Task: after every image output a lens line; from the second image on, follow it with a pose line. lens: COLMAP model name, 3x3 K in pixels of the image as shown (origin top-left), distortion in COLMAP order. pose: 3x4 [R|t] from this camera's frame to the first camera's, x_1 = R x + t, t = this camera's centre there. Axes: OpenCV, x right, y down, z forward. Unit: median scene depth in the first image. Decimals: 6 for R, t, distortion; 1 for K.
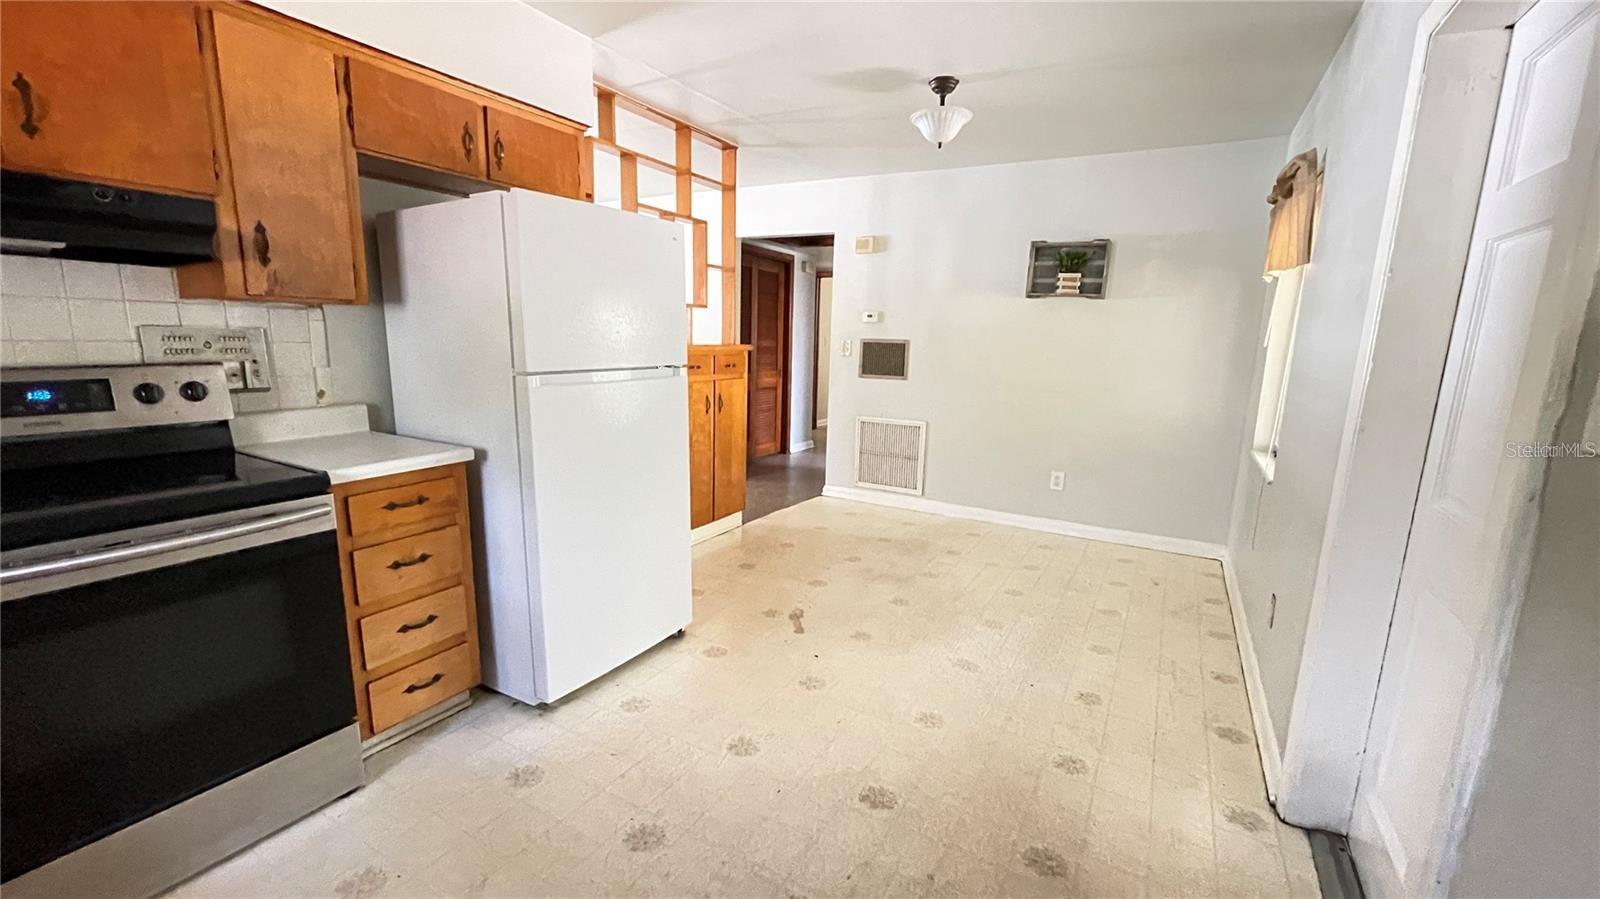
lens RADIAL K [[656.6, 0, 796.9], [0, 656.6, 457.0], [0, 0, 1]] dist [-0.001891, -0.000277]
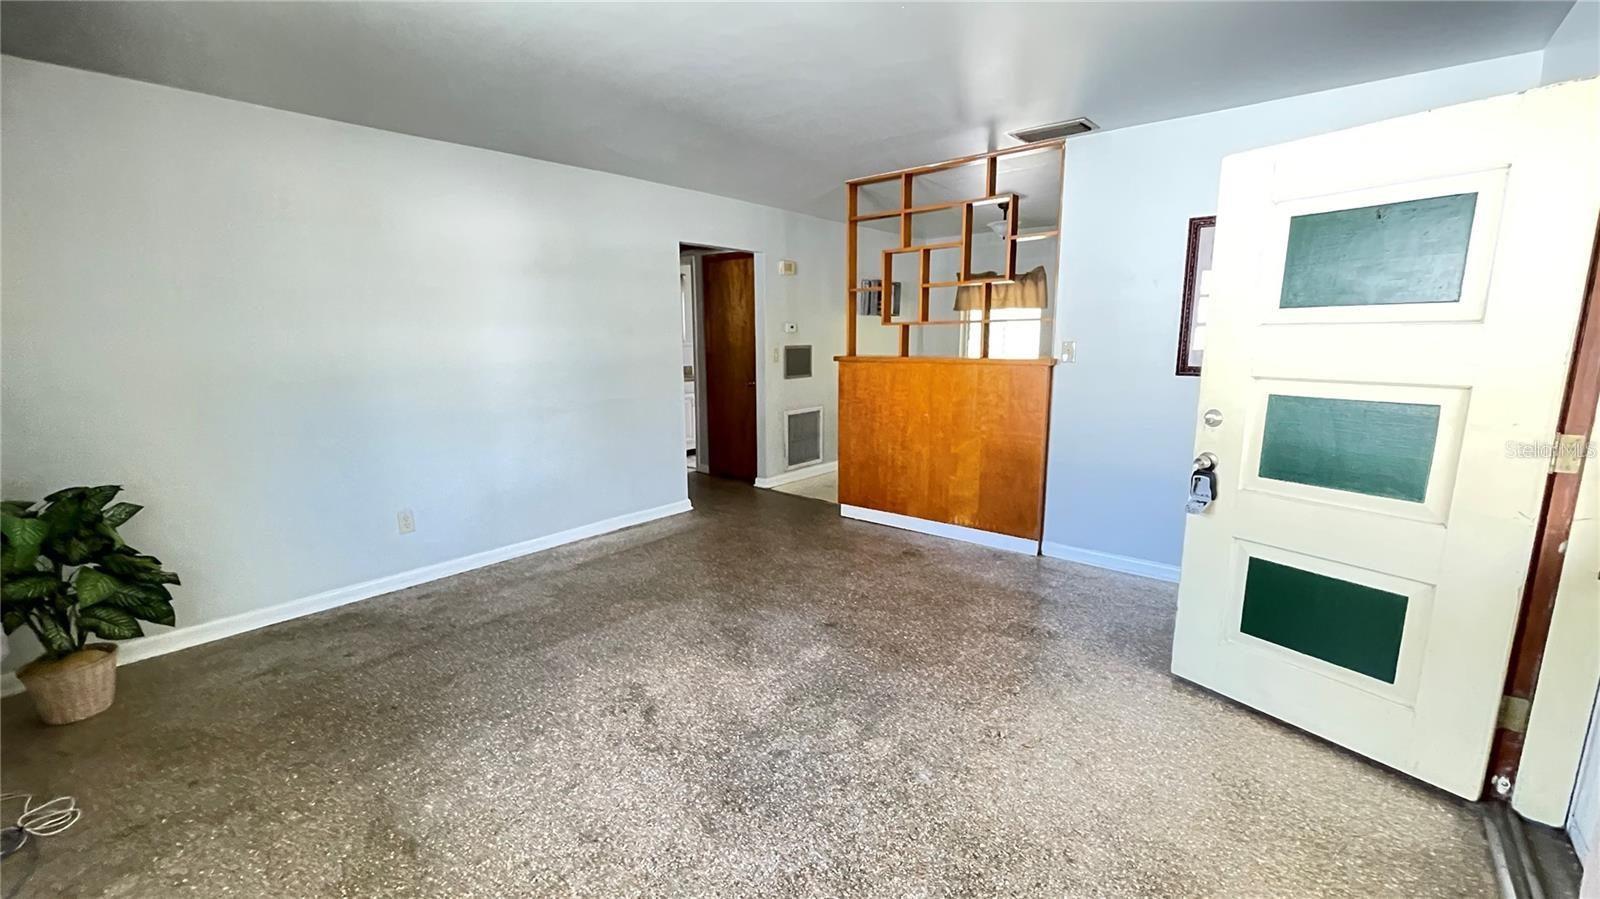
lens RADIAL K [[656.6, 0, 796.9], [0, 656.6, 457.0], [0, 0, 1]] dist [-0.001891, -0.000277]
pose [[0.169653, -0.206883, 0.963544, -2.678865], [0.194422, 0.965528, 0.173077, -0.464882], [-0.966135, 0.157971, 0.204028, 1.902037]]
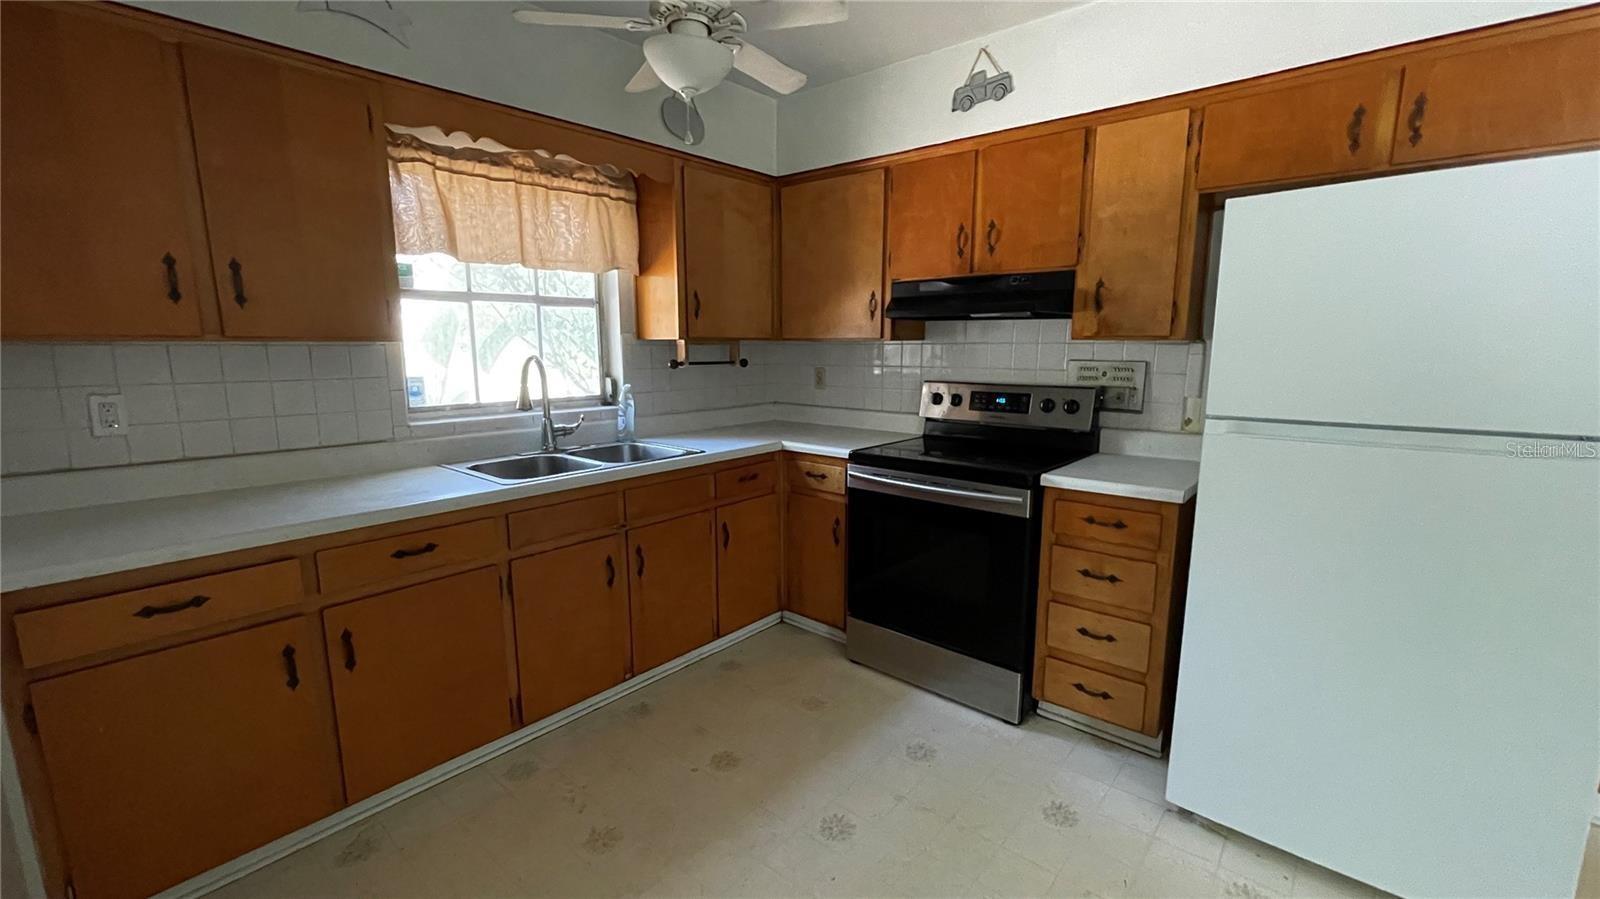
lens RADIAL K [[656.6, 0, 796.9], [0, 656.6, 457.0], [0, 0, 1]] dist [-0.001891, -0.000277]
pose [[-0.188861, 0.143706, -0.971432, 0.508532], [-0.184390, 0.966450, 0.178817, -0.127081], [0.964537, 0.212893, -0.156027, 0.620269]]
